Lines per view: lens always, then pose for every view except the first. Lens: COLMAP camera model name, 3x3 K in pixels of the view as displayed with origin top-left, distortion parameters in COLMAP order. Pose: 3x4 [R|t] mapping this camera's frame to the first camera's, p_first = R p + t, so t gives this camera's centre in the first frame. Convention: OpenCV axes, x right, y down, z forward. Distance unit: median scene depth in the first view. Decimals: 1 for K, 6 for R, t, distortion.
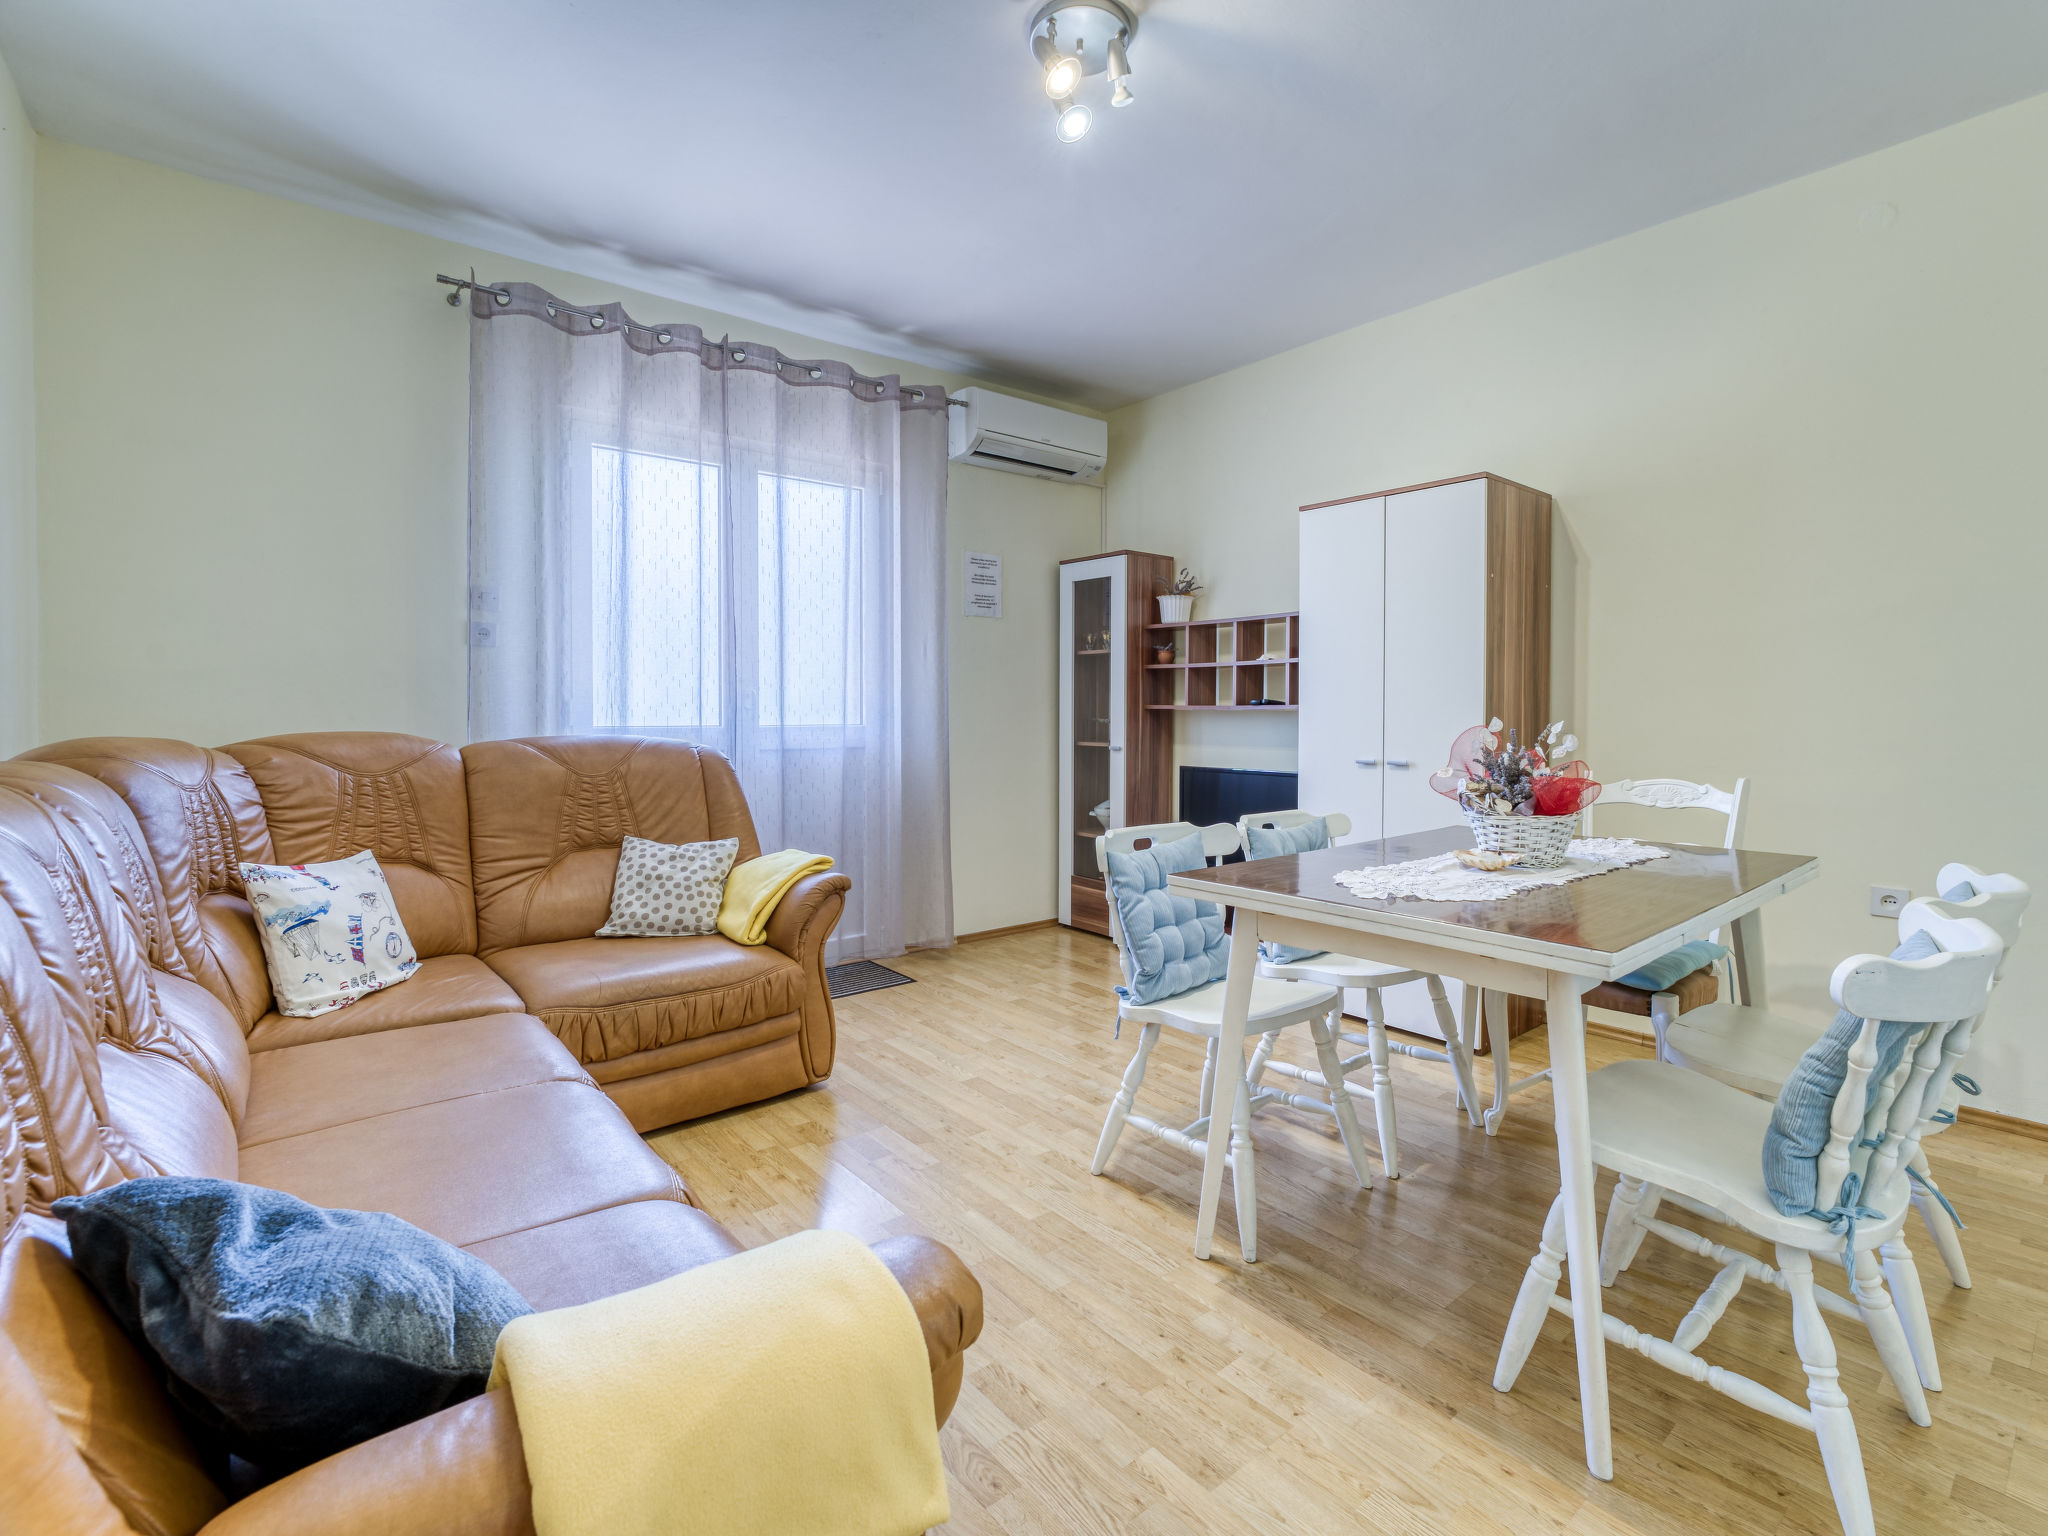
lens RADIAL K [[970.3, 0, 1026.7], [0, 970.3, 734.3], [0, 0, 1]] dist [-0.018914, 0.000437]
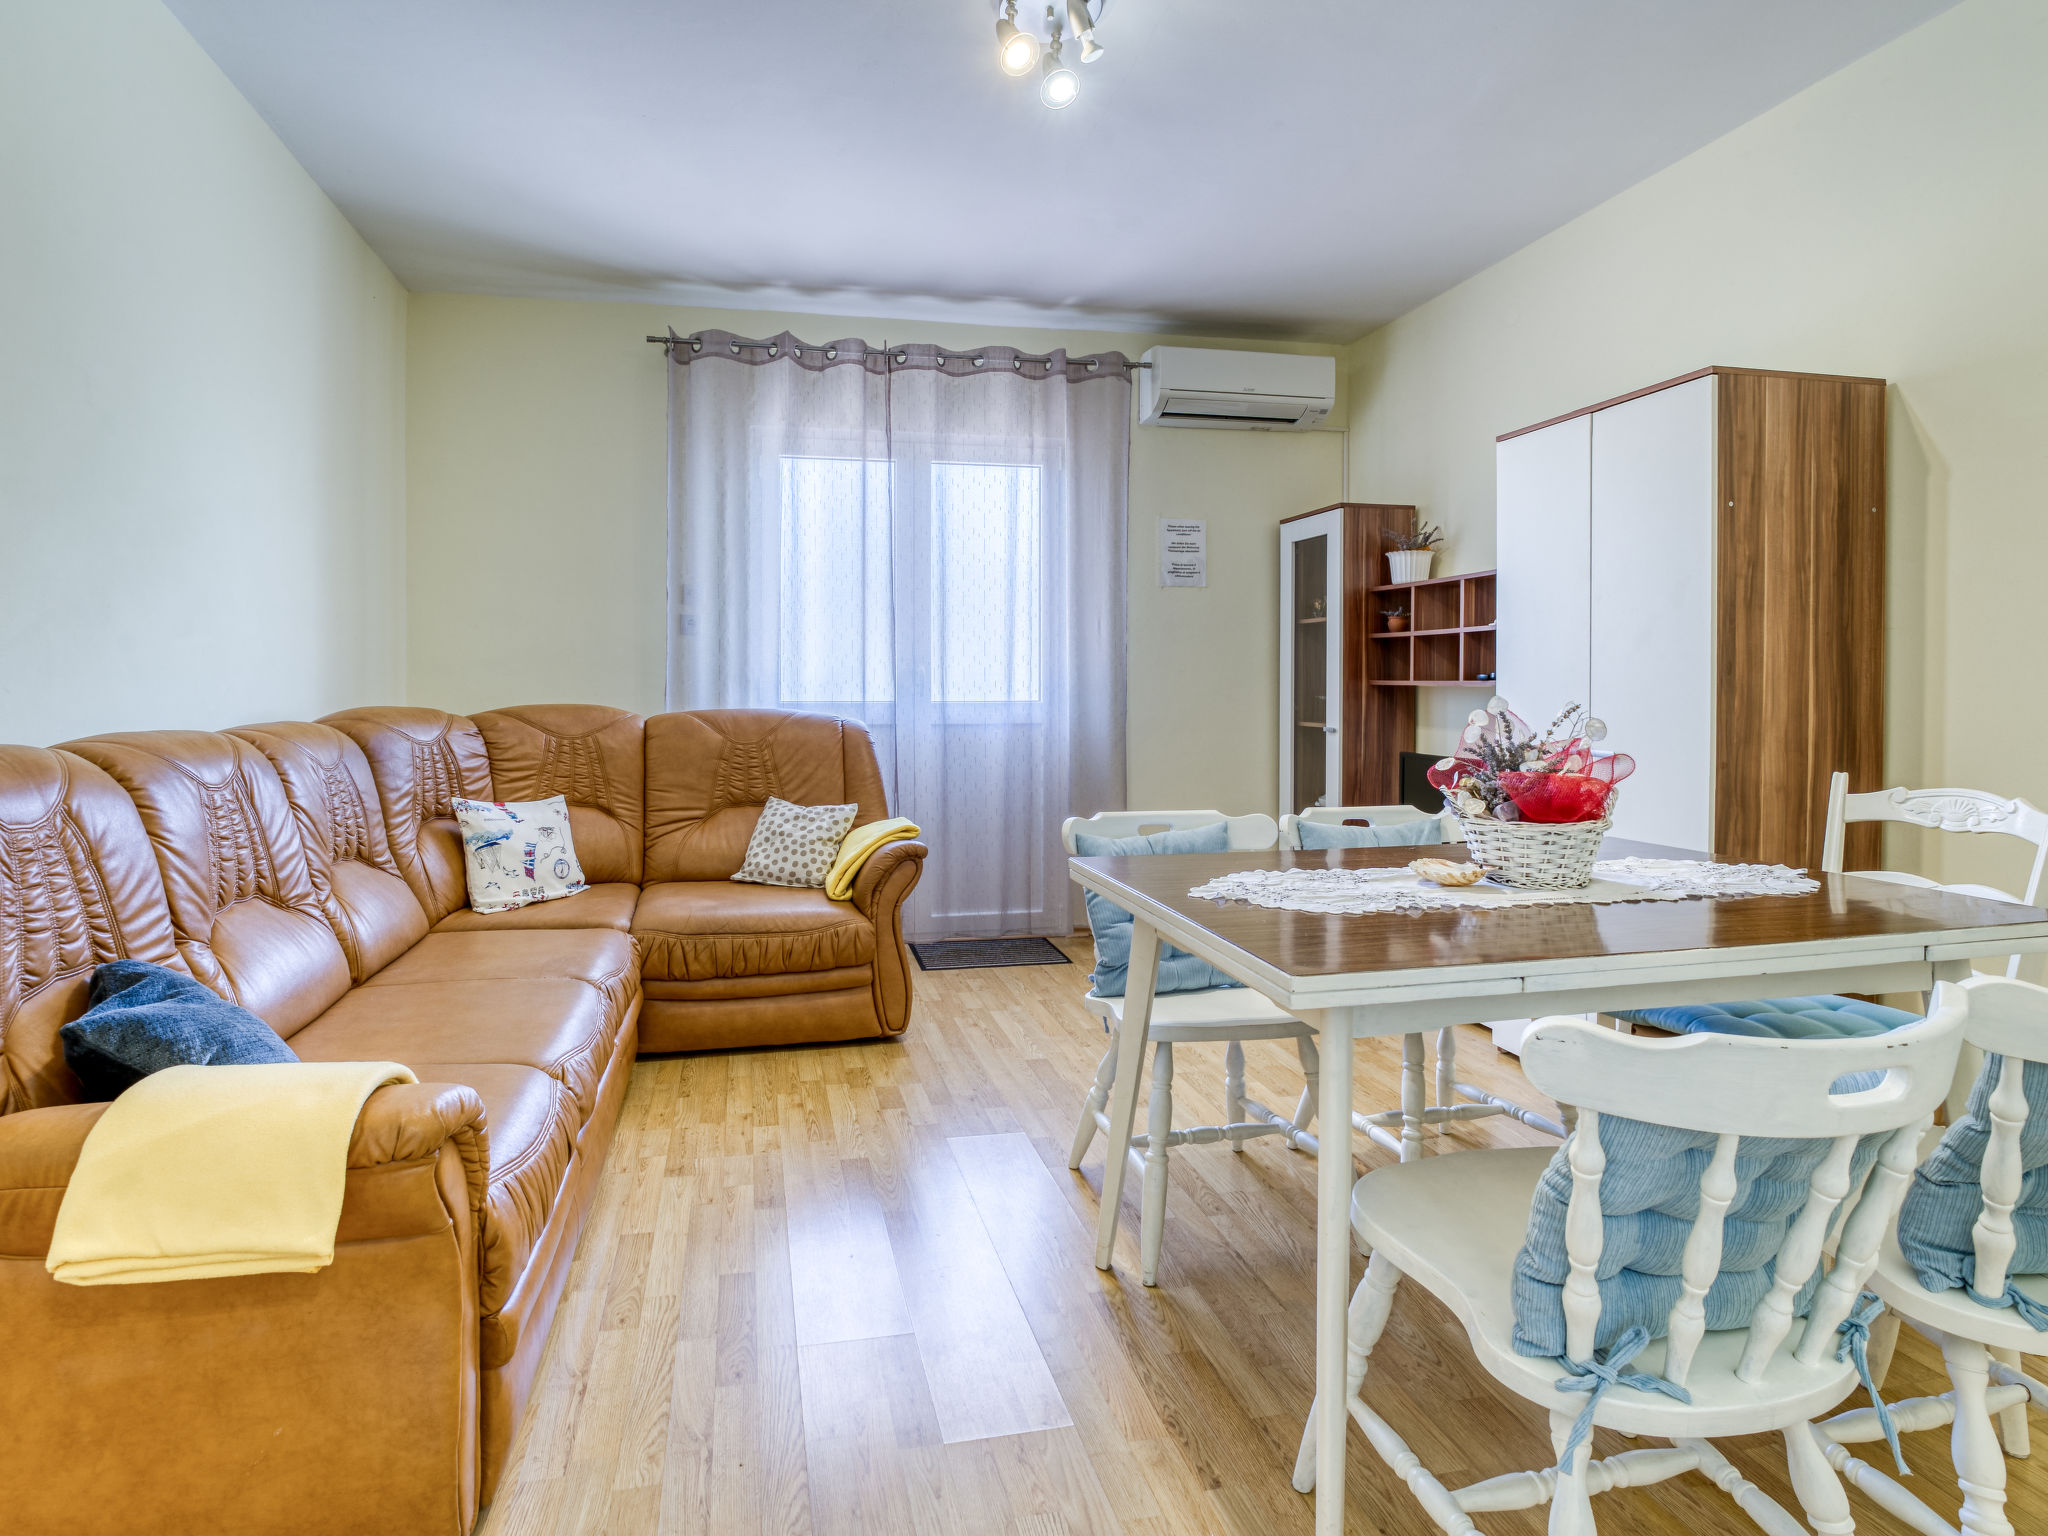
lens RADIAL K [[1024.4, 0, 925.7], [0, 1024.4, 705.3], [0, 0, 1]] dist [-0.015885, 0.000203]
pose [[0.872519, 0.007806, -0.488518, 0.349138], [-0.010558, 0.999940, -0.002879, -0.002015], [0.488466, 0.007670, 0.872549, 0.027043]]
